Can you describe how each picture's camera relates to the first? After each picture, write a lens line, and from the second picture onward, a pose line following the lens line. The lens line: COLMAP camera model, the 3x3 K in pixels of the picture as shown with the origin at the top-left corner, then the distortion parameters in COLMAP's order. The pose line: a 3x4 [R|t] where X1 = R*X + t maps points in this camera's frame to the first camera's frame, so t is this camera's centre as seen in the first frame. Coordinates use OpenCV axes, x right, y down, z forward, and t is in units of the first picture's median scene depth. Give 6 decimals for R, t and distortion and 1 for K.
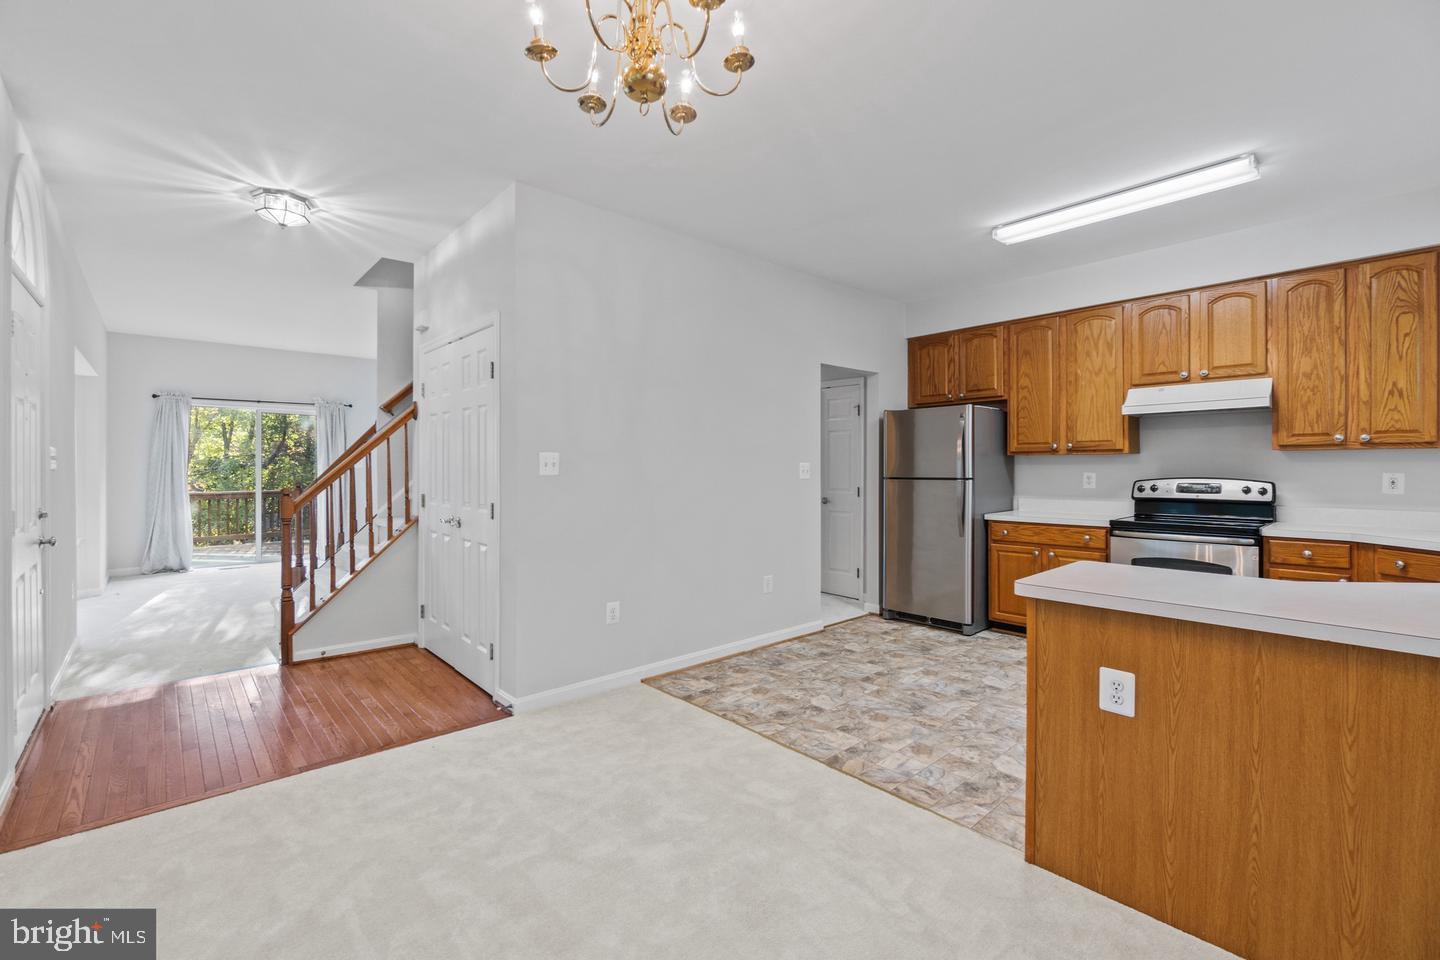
lens RADIAL K [[622.8, 0, 711.9], [0, 622.8, 466.8], [0, 0, 1]] dist [-0.004734, 0.001738]
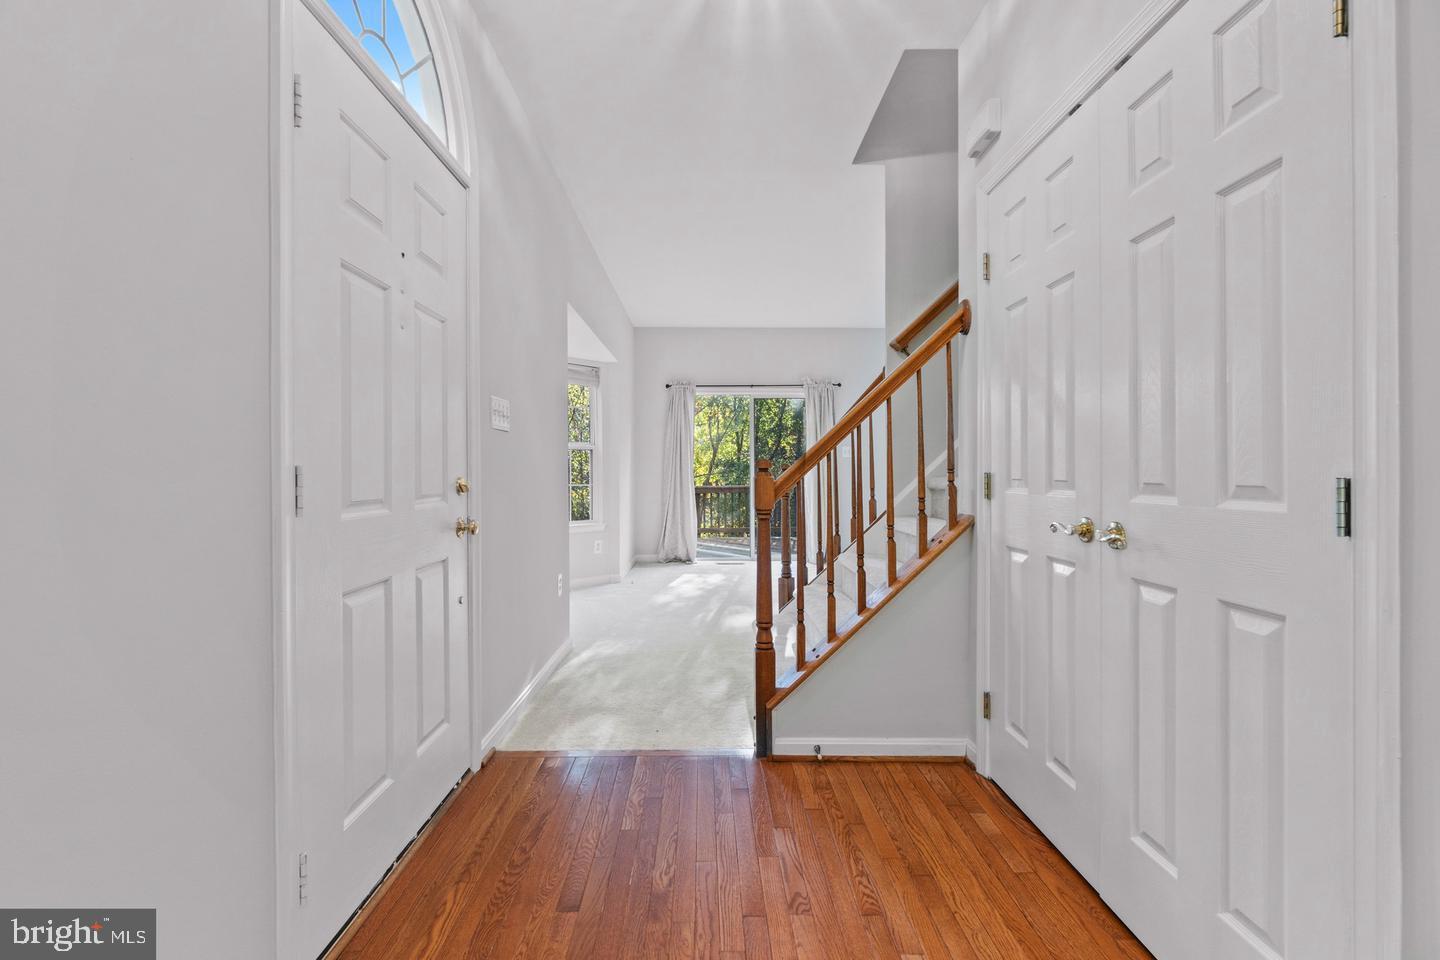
lens RADIAL K [[622.8, 0, 712.9], [0, 622.8, 473.8], [0, 0, 1]] dist [-0.004734, 0.001738]
pose [[0.756432, -0.000193, -0.654072, -0.297233], [0.002274, 0.999995, 0.002334, 0.042357], [0.654068, -0.003253, 0.756429, 0.464440]]
